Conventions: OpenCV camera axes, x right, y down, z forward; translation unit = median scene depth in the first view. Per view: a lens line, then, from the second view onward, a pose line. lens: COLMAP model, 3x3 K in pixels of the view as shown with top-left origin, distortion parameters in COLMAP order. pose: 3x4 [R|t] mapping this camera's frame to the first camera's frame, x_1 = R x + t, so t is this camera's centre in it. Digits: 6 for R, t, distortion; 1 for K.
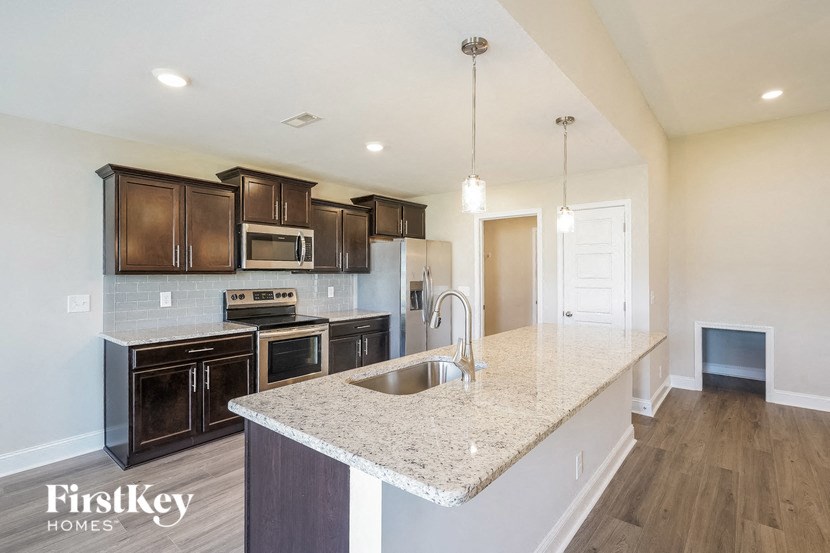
lens RADIAL K [[400.9, 0, 413.7], [0, 400.9, 276.4], [0, 0, 1]] dist [0.006658, 0.000079]
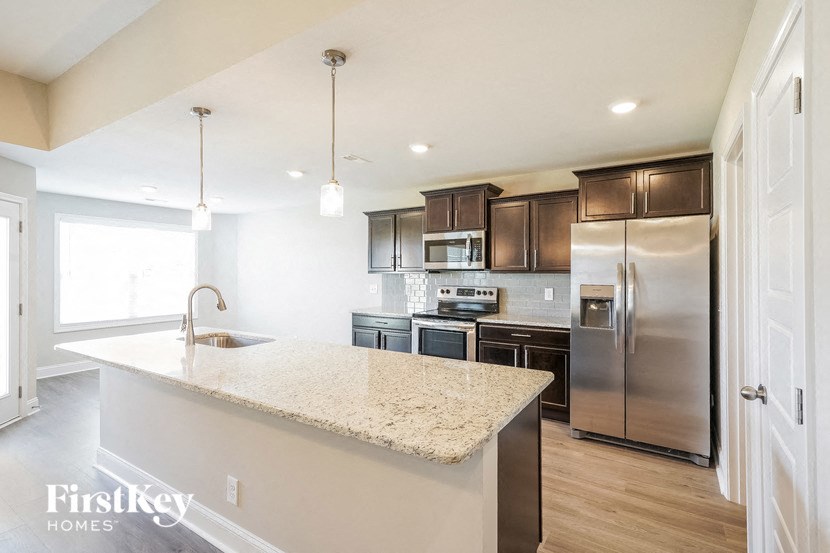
lens RADIAL K [[400.9, 0, 412.3], [0, 400.9, 270.6], [0, 0, 1]] dist [0.006658, 0.000079]
pose [[0.136402, -0.001968, -0.990652, 0.815067], [-0.008132, 0.999962, -0.003106, -0.009492], [0.990620, 0.008480, 0.136381, 0.763389]]
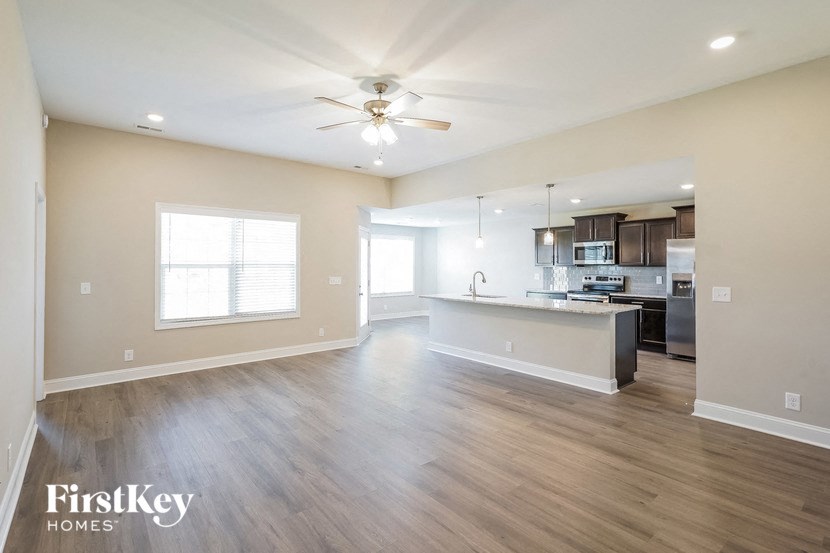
lens RADIAL K [[400.9, 0, 416.4], [0, 400.9, 259.8], [0, 0, 1]] dist [0.006658, 0.000079]
pose [[-0.156068, -0.012777, -0.987664, 1.713968], [-0.012058, 0.999866, -0.011030, -0.008162], [0.987673, 0.010188, -0.156201, 0.499273]]
